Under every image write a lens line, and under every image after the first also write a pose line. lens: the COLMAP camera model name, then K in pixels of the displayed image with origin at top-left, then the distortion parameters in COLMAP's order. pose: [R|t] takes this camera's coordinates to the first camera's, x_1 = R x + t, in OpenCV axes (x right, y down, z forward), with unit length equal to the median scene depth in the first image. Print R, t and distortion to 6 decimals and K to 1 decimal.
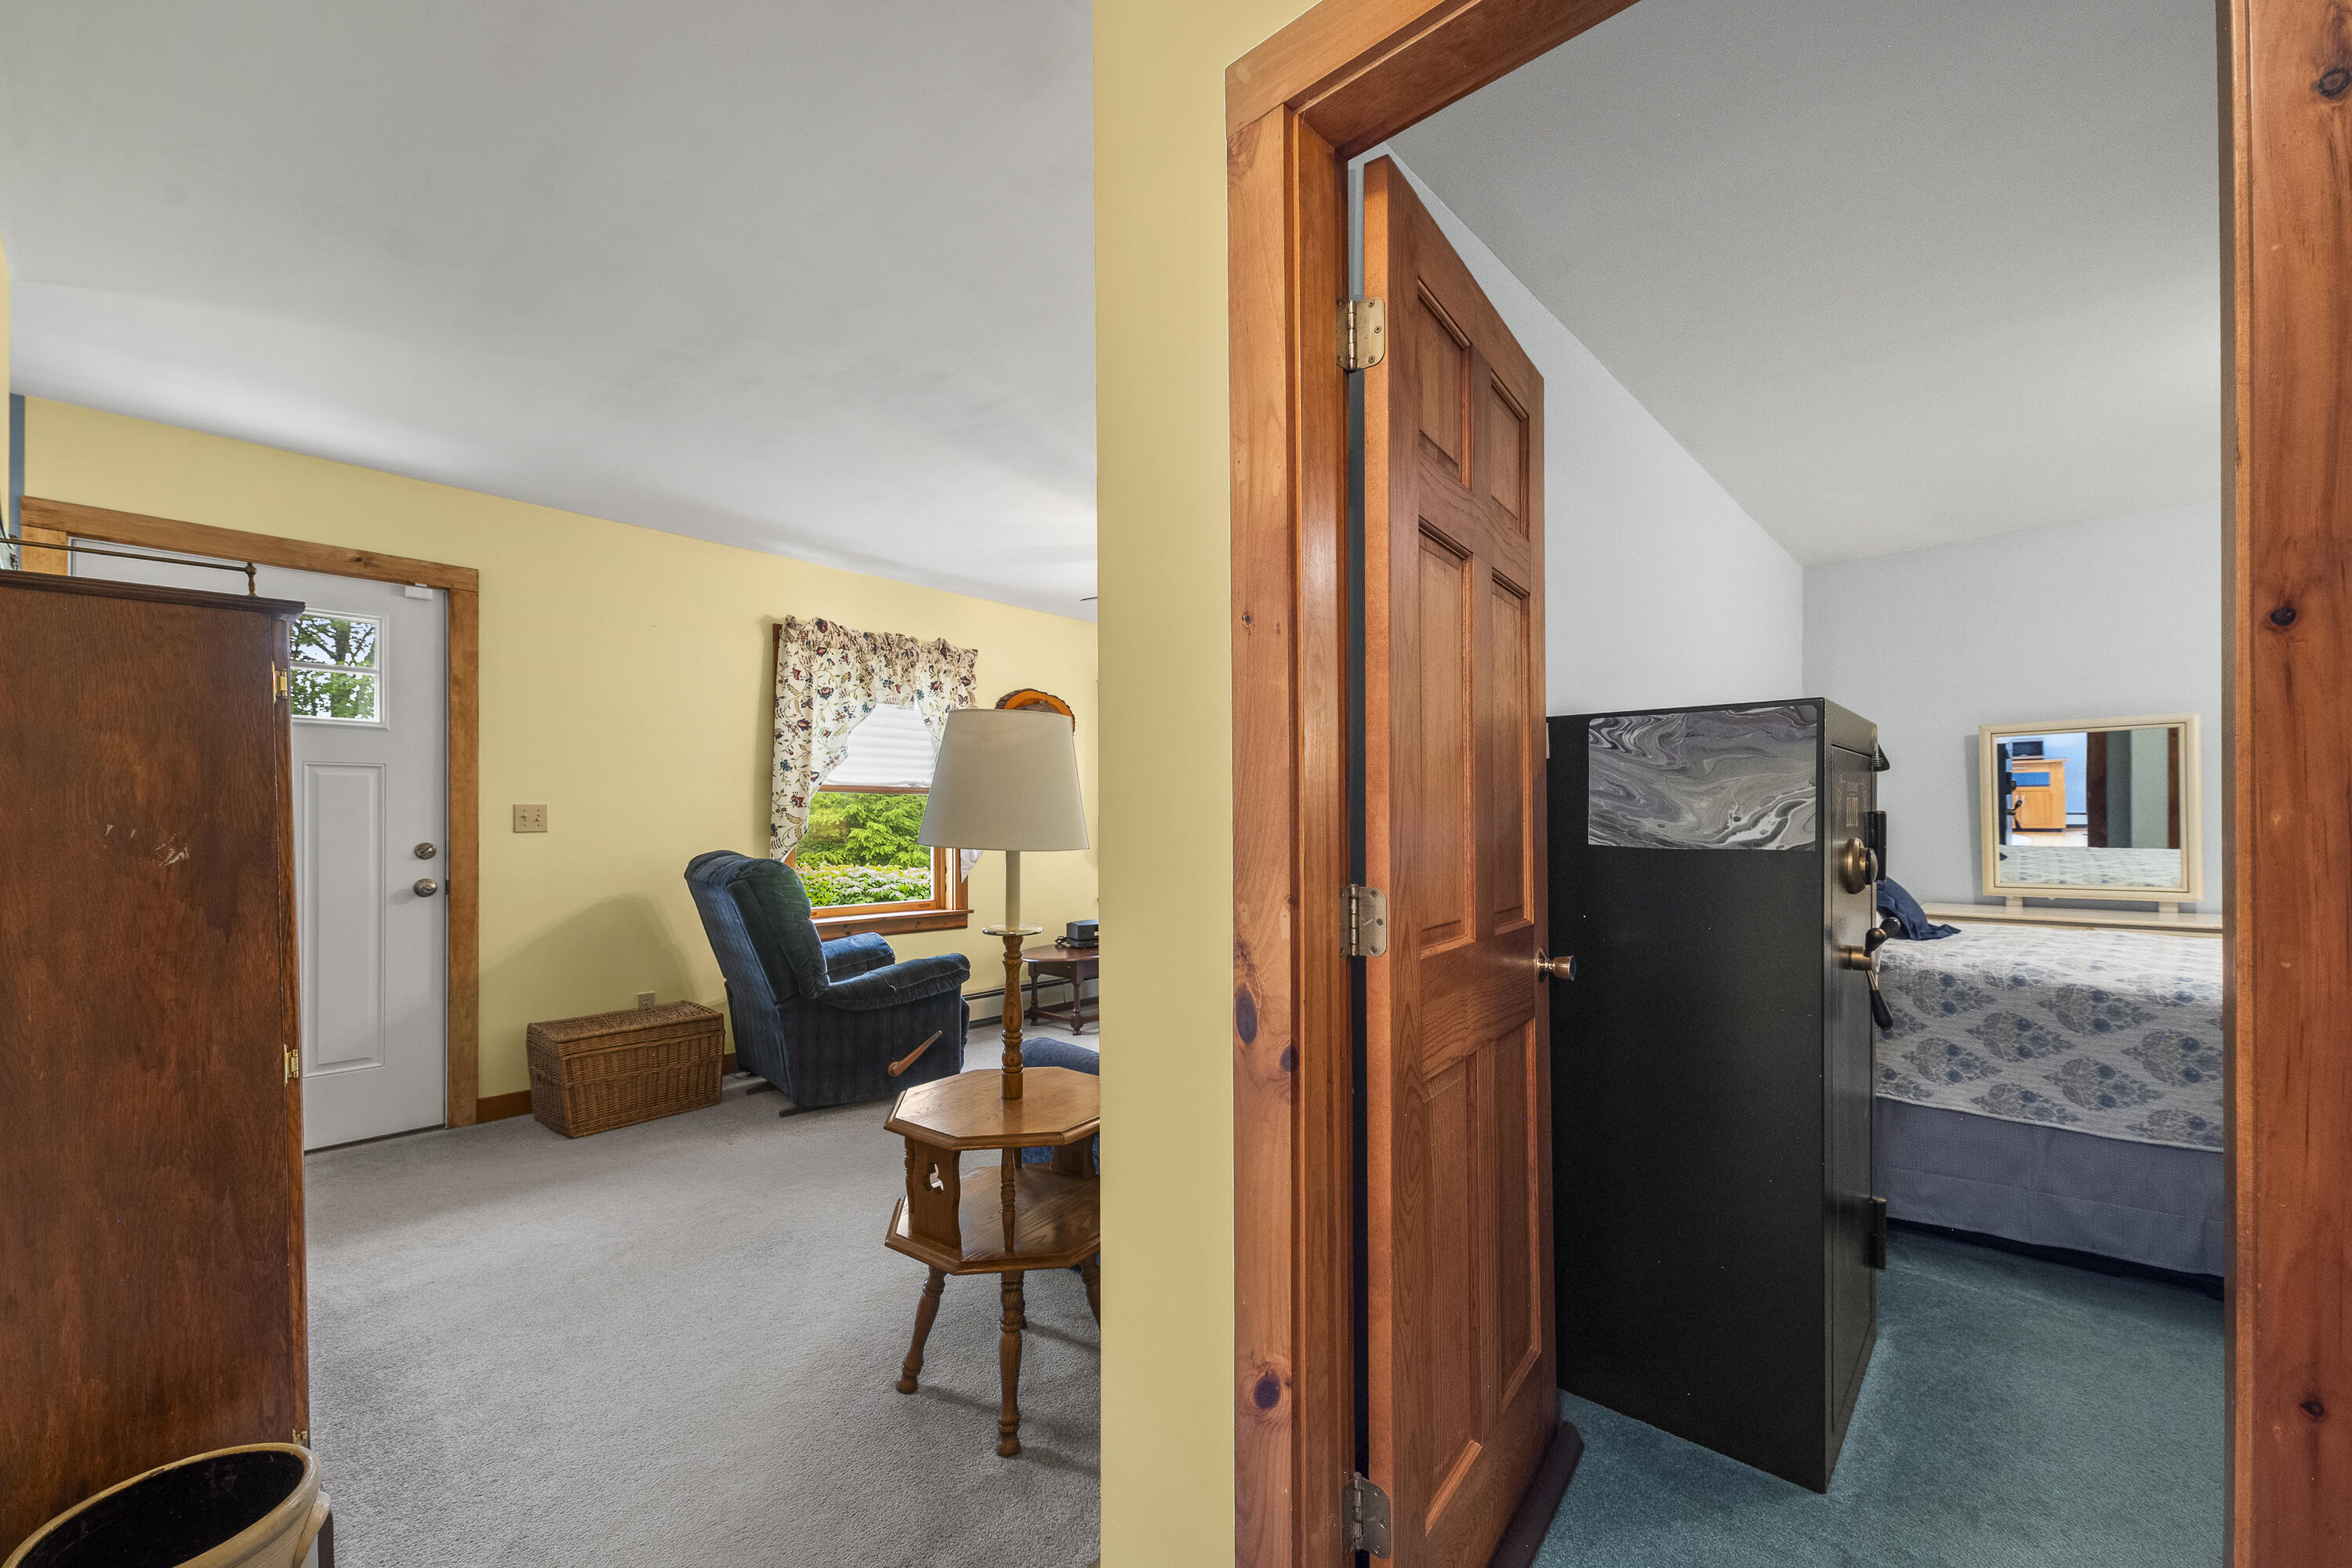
lens RADIAL K [[946.2, 0, 1178.5], [0, 946.2, 808.4], [0, 0, 1]] dist [0.011649, -0.000275]
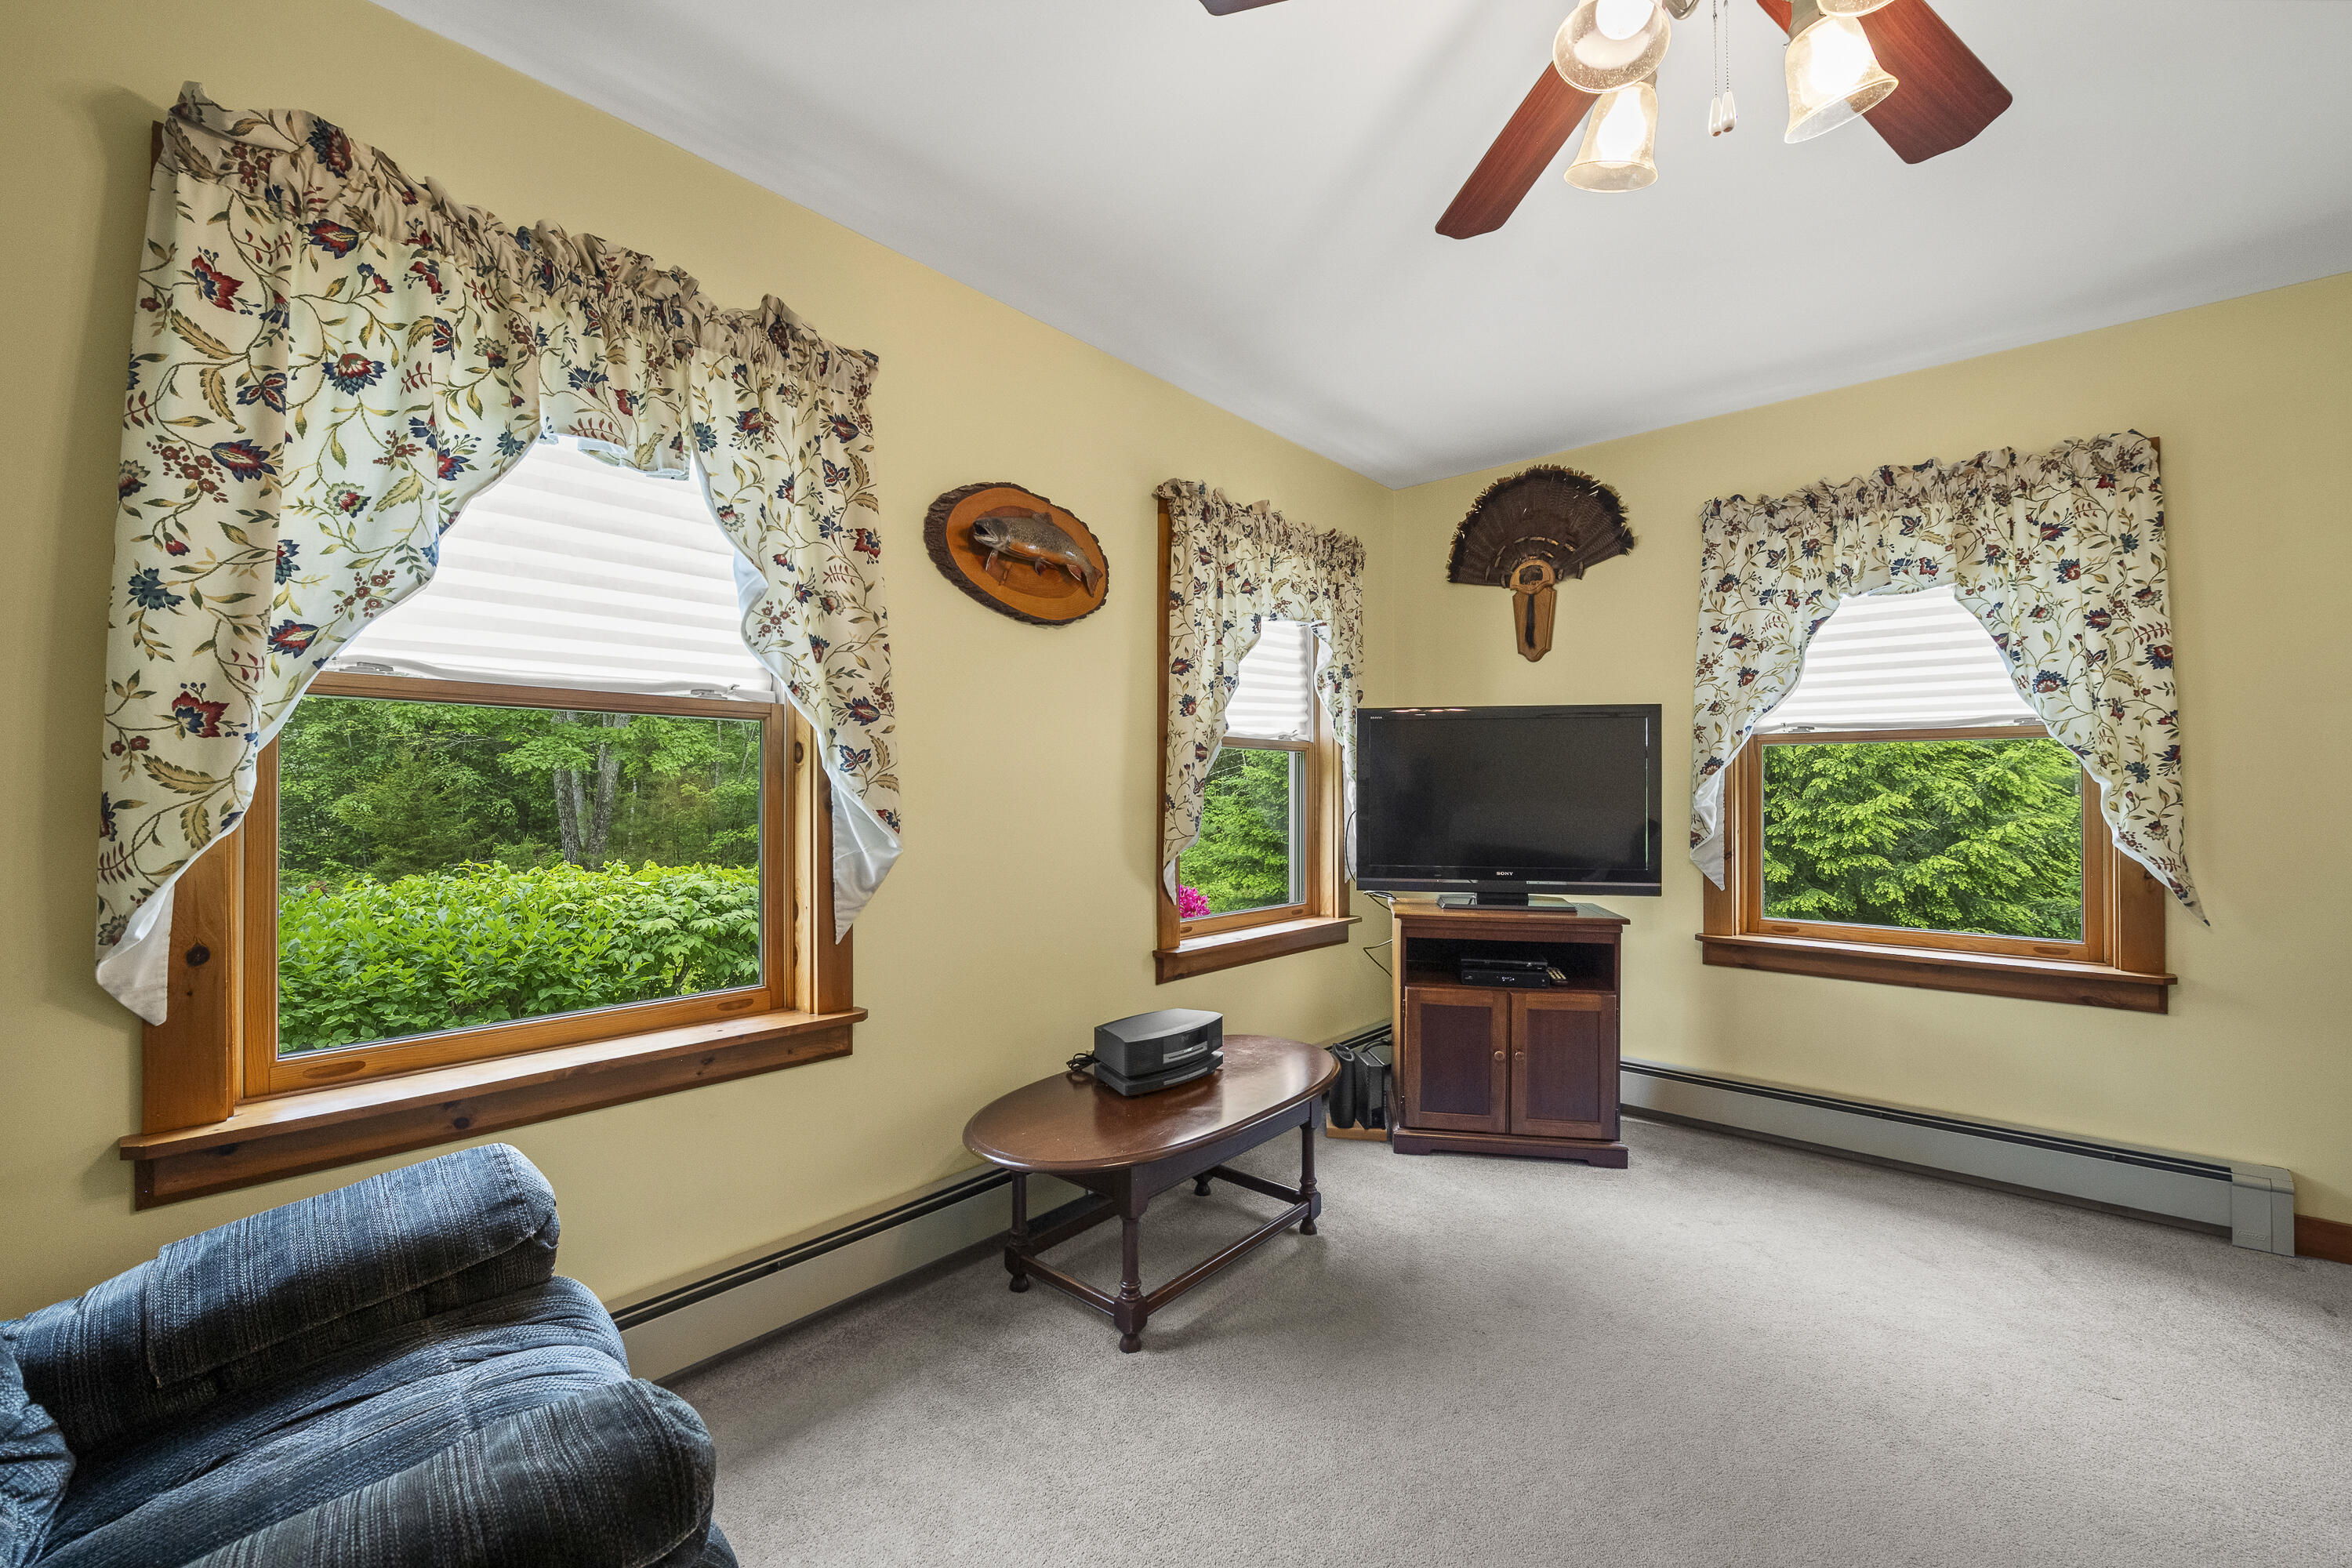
lens RADIAL K [[939.6, 0, 1176.0], [0, 939.6, 784.0], [0, 0, 1]] dist [-0.008416, -0.000358]
pose [[0.999843, 0.004219, 0.017229, -0.108887], [-0.004339, 0.999966, 0.006953, 0.009893], [-0.017199, -0.007026, 0.999827, 0.706601]]
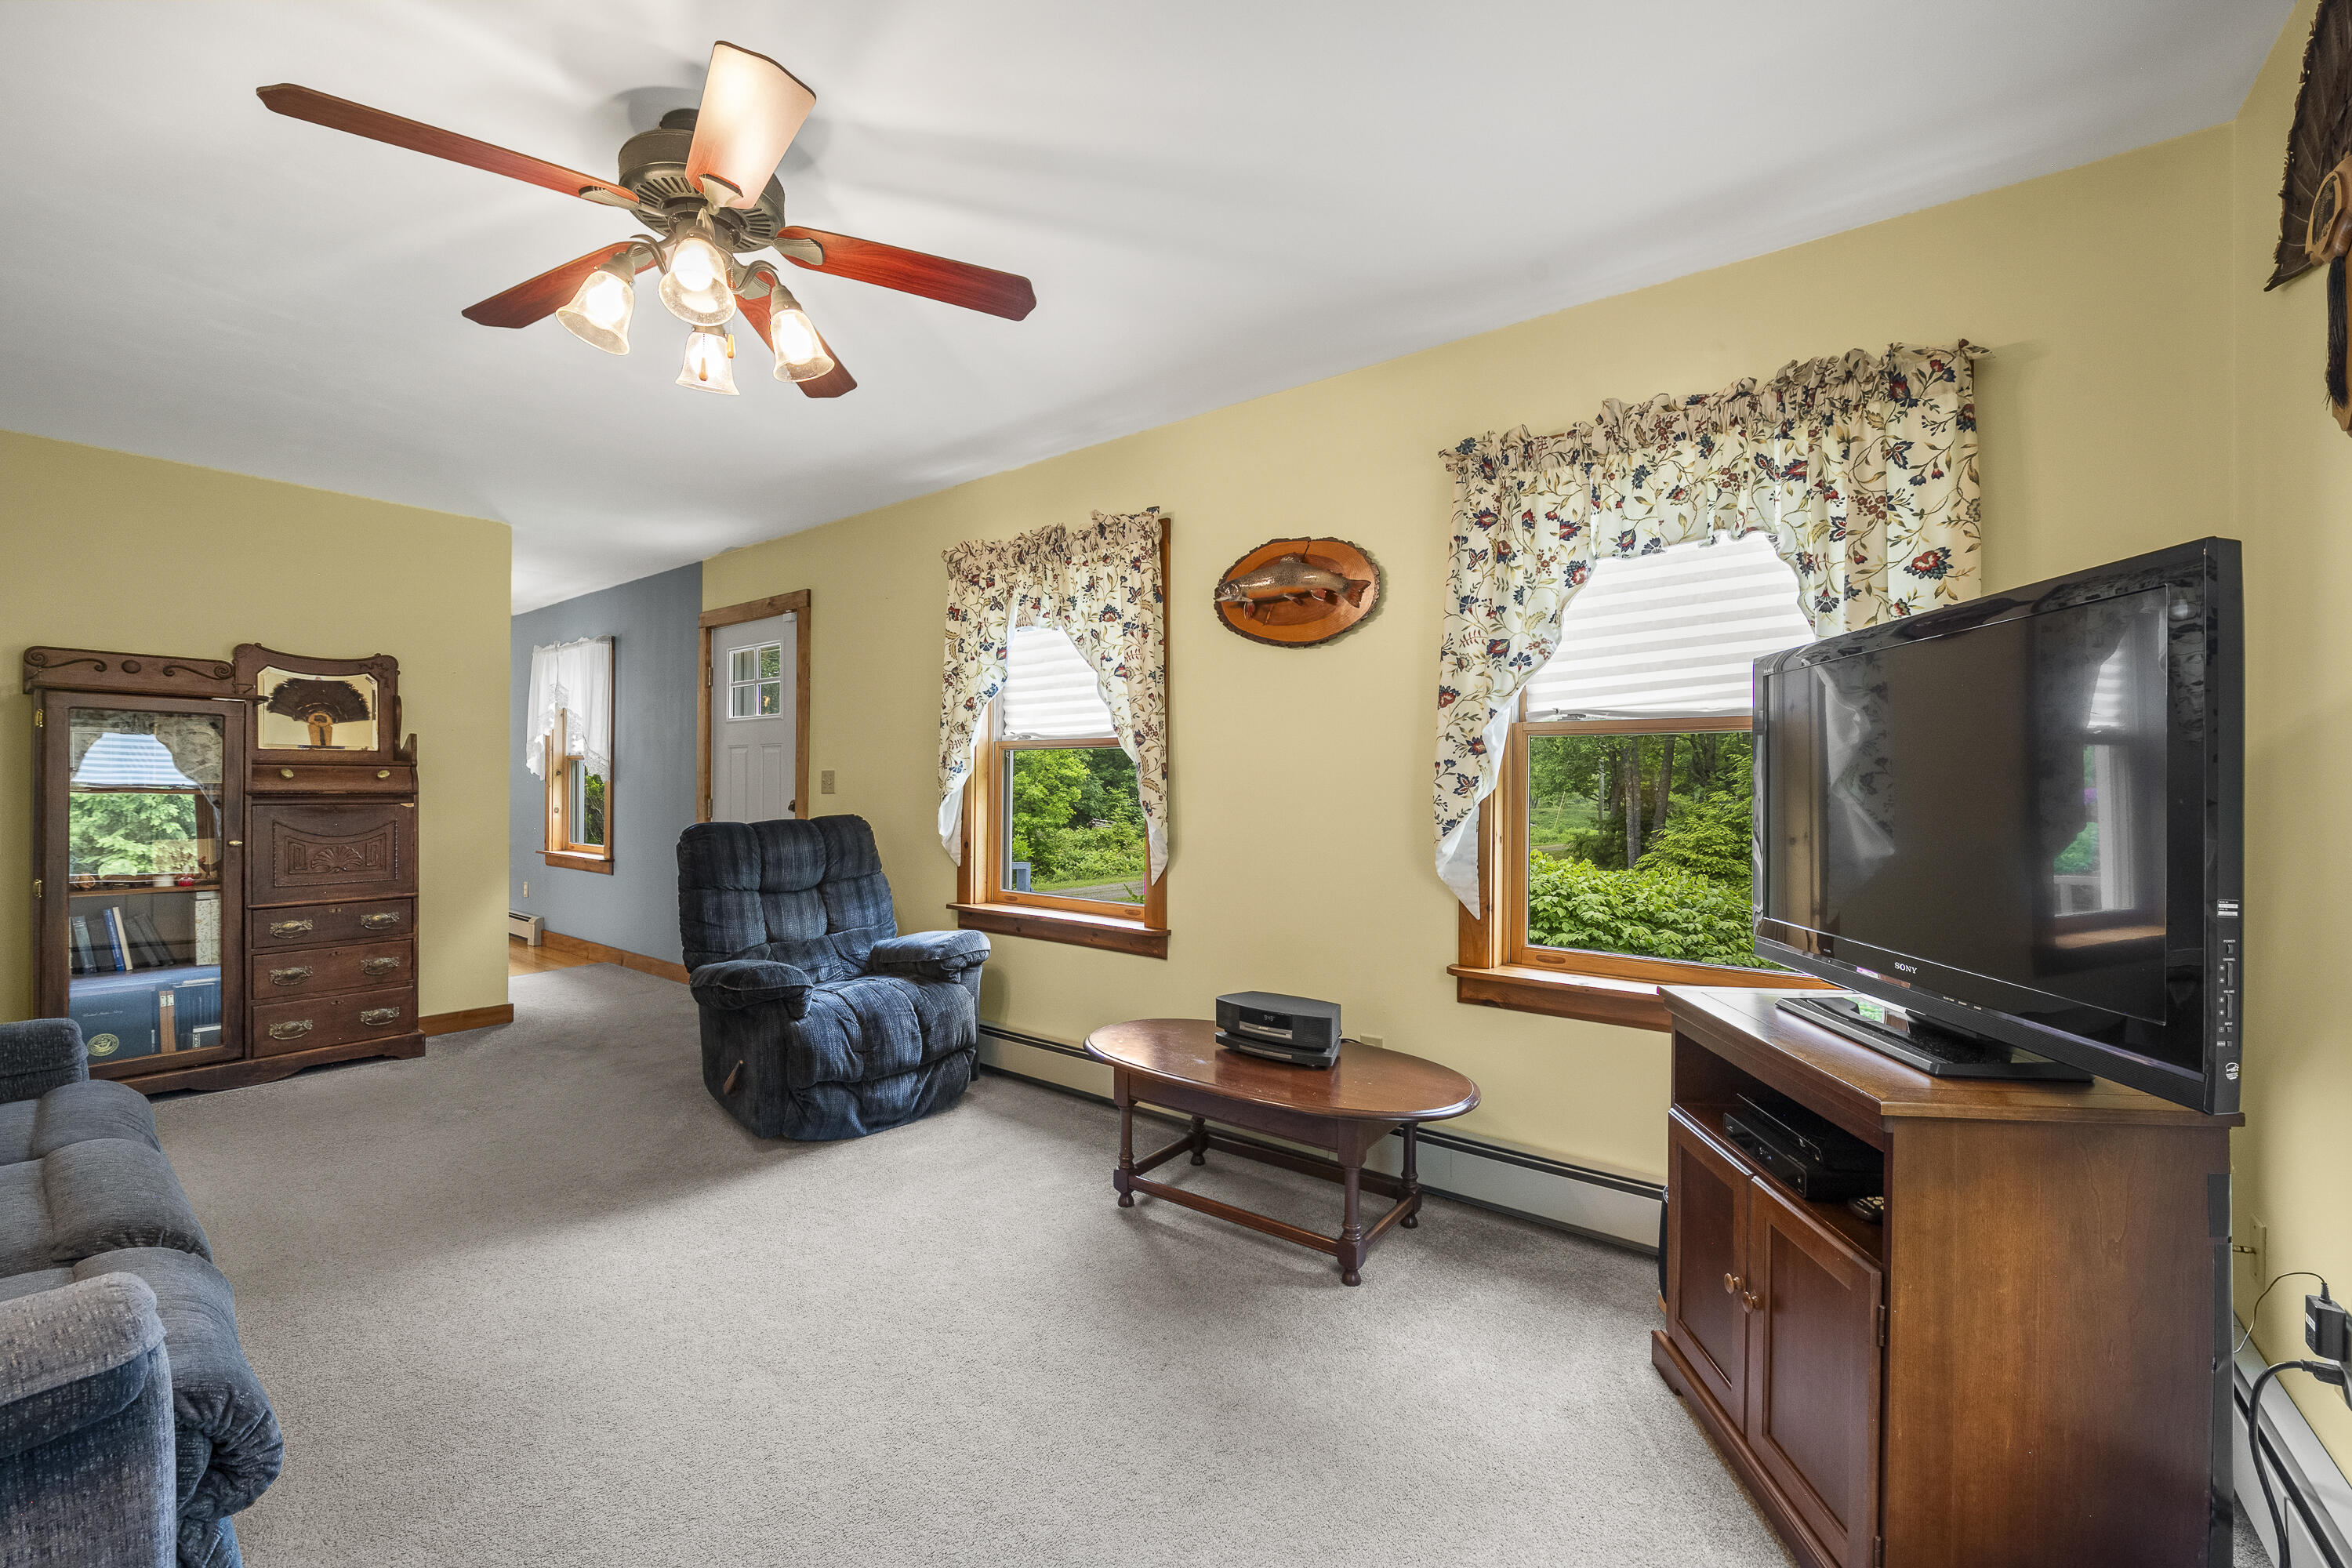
lens RADIAL K [[953.5, 0, 1182.0], [0, 953.5, 765.7], [0, 0, 1]] dist [-0.011346, -0.000619]
pose [[0.094769, -0.011899, -0.995428, 0.468844], [0.015964, 0.999818, -0.010431, 0.007414], [0.995371, -0.014902, 0.094942, 1.118129]]
